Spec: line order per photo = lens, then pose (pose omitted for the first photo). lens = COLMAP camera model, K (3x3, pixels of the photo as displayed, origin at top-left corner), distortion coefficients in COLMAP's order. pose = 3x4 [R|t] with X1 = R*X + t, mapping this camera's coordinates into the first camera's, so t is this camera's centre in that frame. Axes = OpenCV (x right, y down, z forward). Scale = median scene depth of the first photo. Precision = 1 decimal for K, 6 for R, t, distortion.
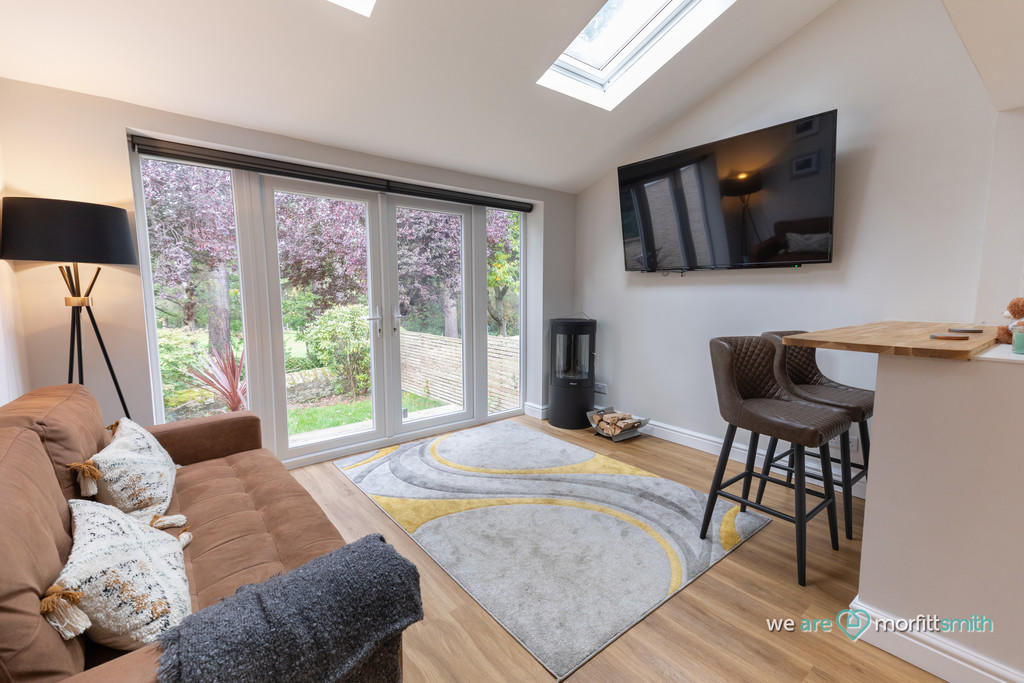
lens RADIAL K [[446.9, 0, 504.2], [0, 446.9, 340.0], [0, 0, 1]] dist [0.018190, -0.002685]
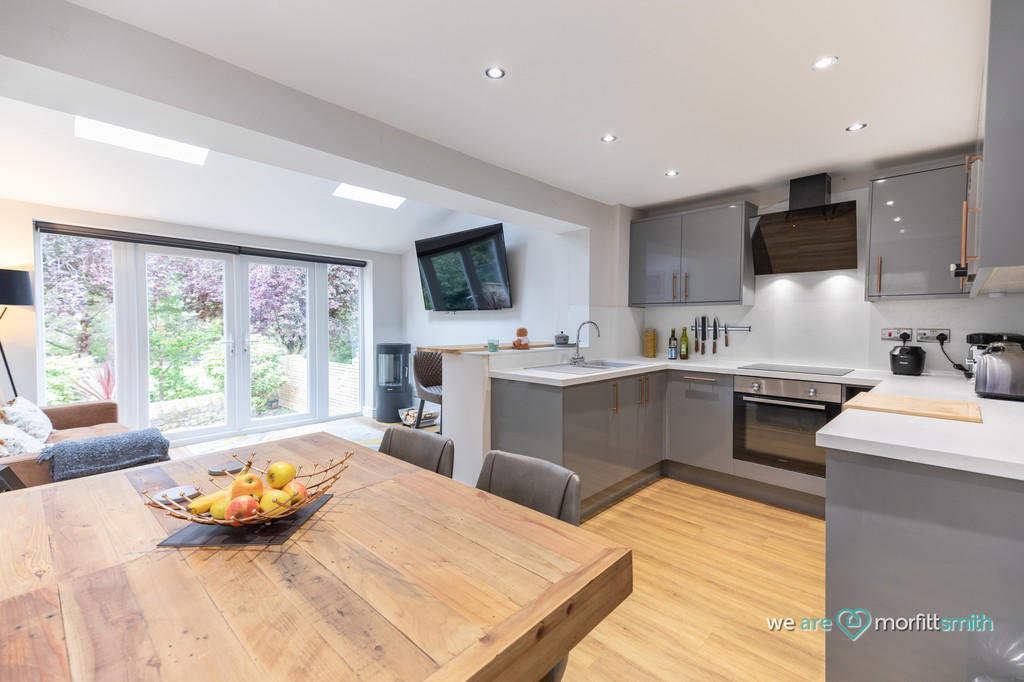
lens RADIAL K [[446.9, 0, 522.0], [0, 446.9, 336.4], [0, 0, 1]] dist [0.018190, -0.002685]
pose [[0.987940, 0.000416, 0.154837, 0.203229], [0.012088, 0.996737, -0.079808, 0.028824], [-0.154365, 0.080717, 0.984711, -0.266023]]
